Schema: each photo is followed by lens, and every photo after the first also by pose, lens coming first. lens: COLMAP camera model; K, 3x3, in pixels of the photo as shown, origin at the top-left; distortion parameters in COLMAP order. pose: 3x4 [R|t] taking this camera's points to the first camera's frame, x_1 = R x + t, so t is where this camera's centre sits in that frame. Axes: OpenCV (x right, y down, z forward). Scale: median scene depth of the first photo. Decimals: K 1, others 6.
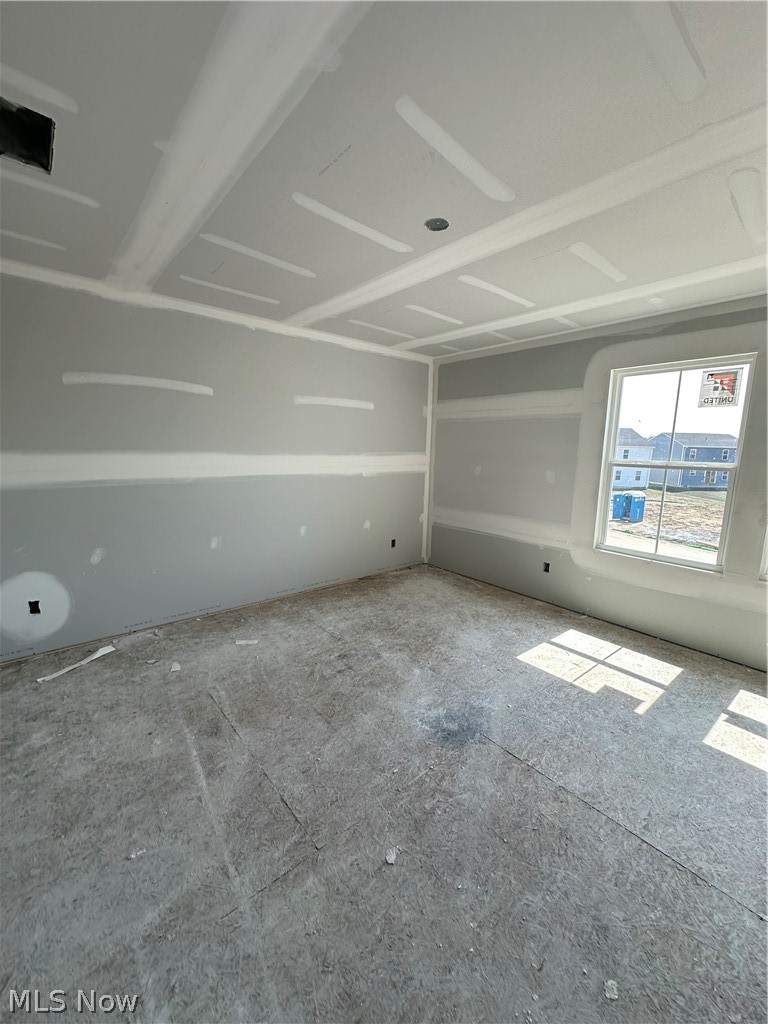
lens RADIAL K [[417.9, 0, 384.8], [0, 417.9, 510.1], [0, 0, 1]] dist [-0.002573, 0.000625]
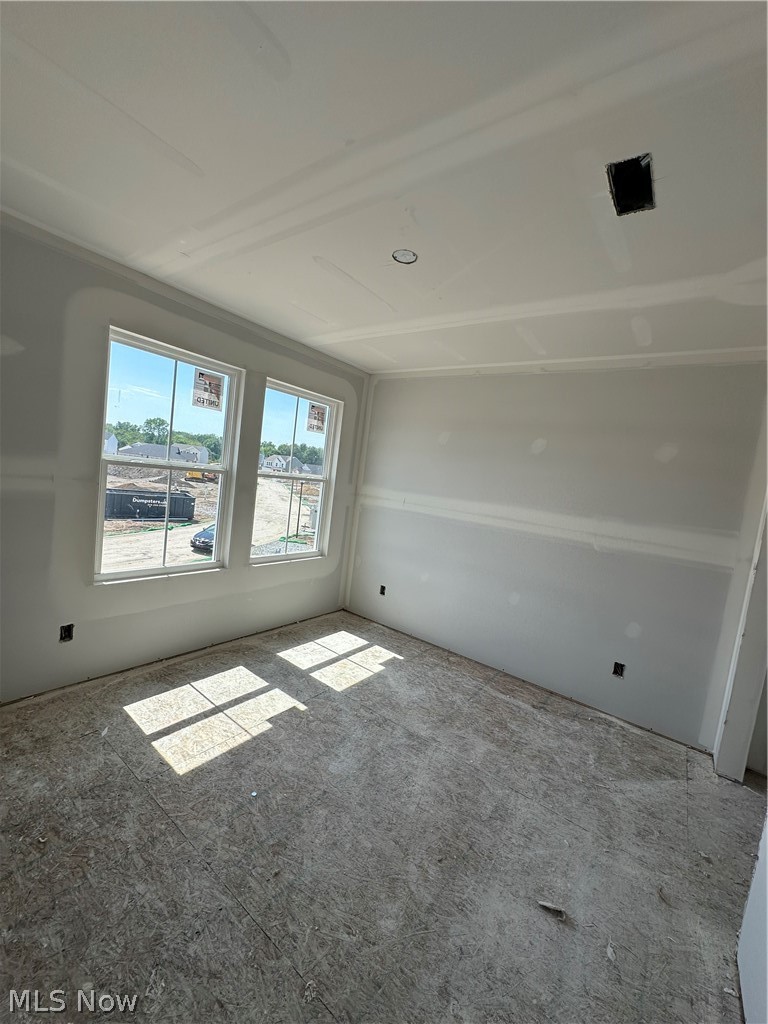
lens RADIAL K [[417.9, 0, 377.0], [0, 417.9, 501.8], [0, 0, 1]] dist [-0.002573, 0.000625]
pose [[-0.248004, -0.114790, 0.961934, -0.307403], [0.022251, 0.992018, 0.124117, -0.138715], [-0.968503, 0.052185, -0.243471, 0.858961]]
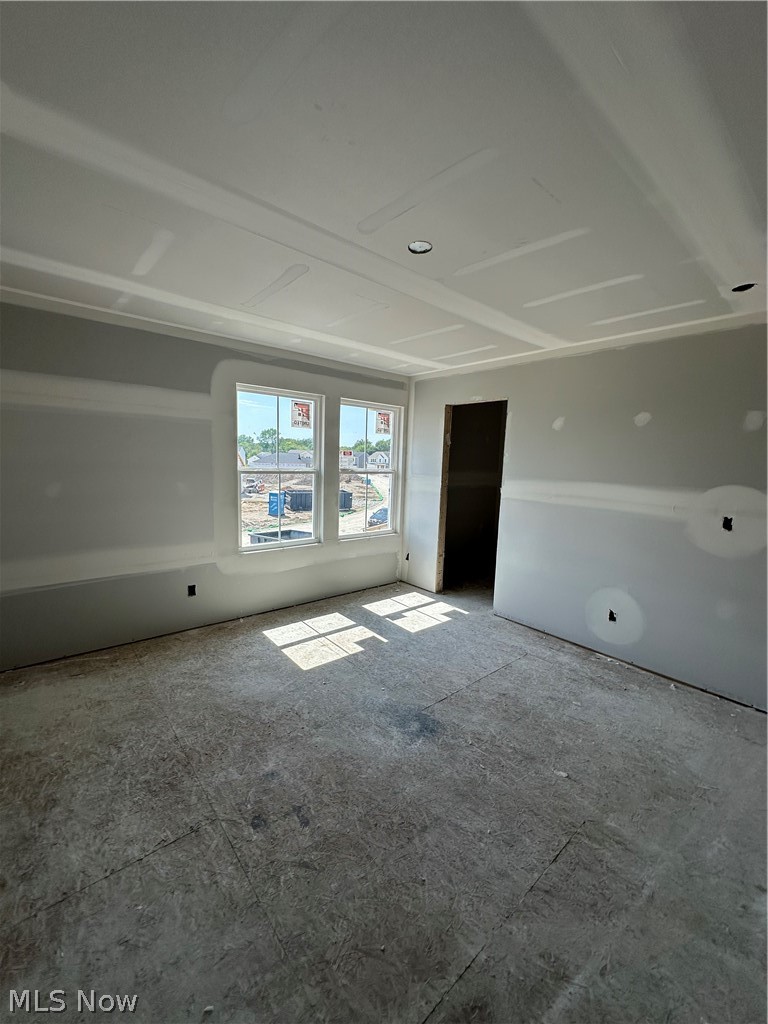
lens RADIAL K [[417.9, 0, 378.8], [0, 417.9, 506.4], [0, 0, 1]] dist [-0.002573, 0.000625]
pose [[-0.017195, -0.136107, 0.990545, -0.626996], [0.117662, 0.983532, 0.137186, -0.150015], [-0.992905, 0.118909, -0.000897, 0.774996]]
